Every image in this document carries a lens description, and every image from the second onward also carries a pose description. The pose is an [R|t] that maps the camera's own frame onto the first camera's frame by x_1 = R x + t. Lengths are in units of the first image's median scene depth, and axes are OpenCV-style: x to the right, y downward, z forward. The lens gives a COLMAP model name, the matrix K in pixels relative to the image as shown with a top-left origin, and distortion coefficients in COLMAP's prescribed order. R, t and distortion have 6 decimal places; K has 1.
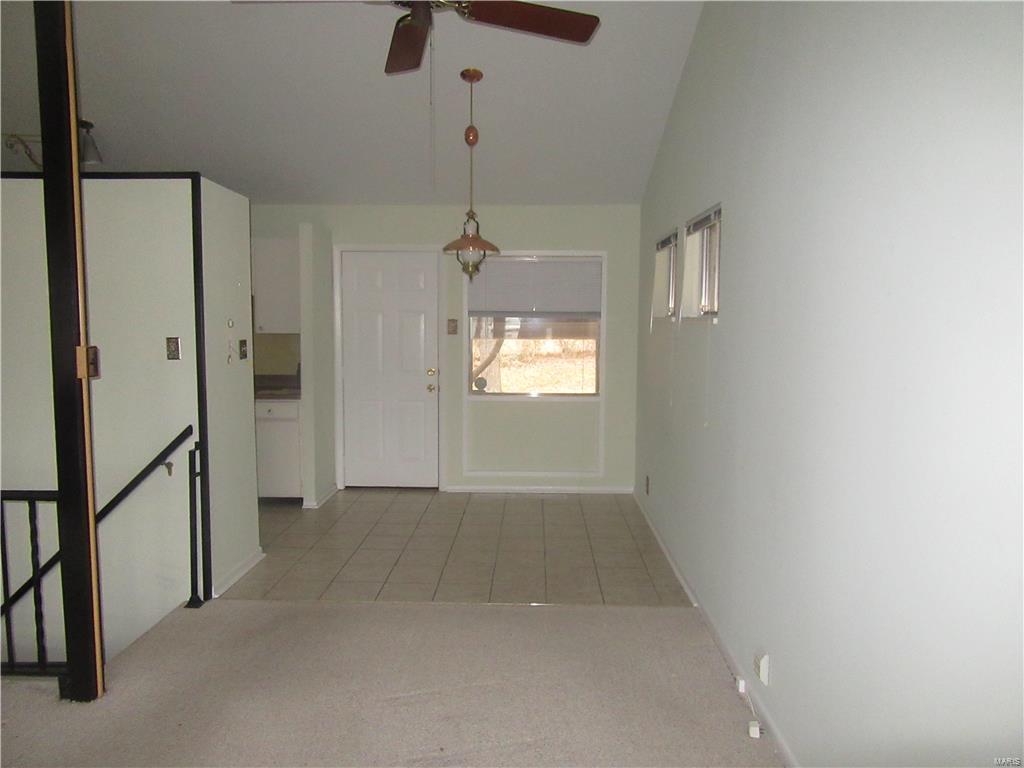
lens RADIAL K [[761.6, 0, 513.6], [0, 761.6, 386.5], [0, 0, 1]] dist [0.004200, 0.006029]
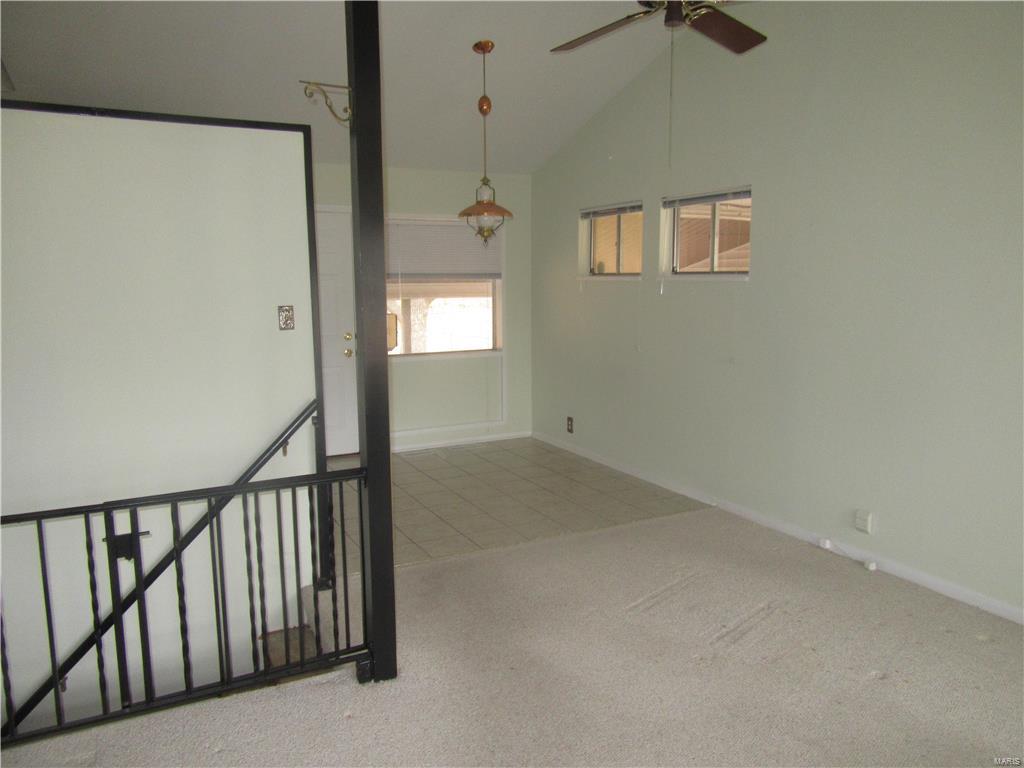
lens RADIAL K [[761.6, 0, 513.6], [0, 761.6, 386.5], [0, 0, 1]] dist [0.004200, 0.006029]
pose [[0.871134, -0.082874, 0.484001, -0.562430], [0.058083, 0.996126, 0.066022, -0.010346], [-0.487597, -0.029401, 0.872573, 0.053596]]
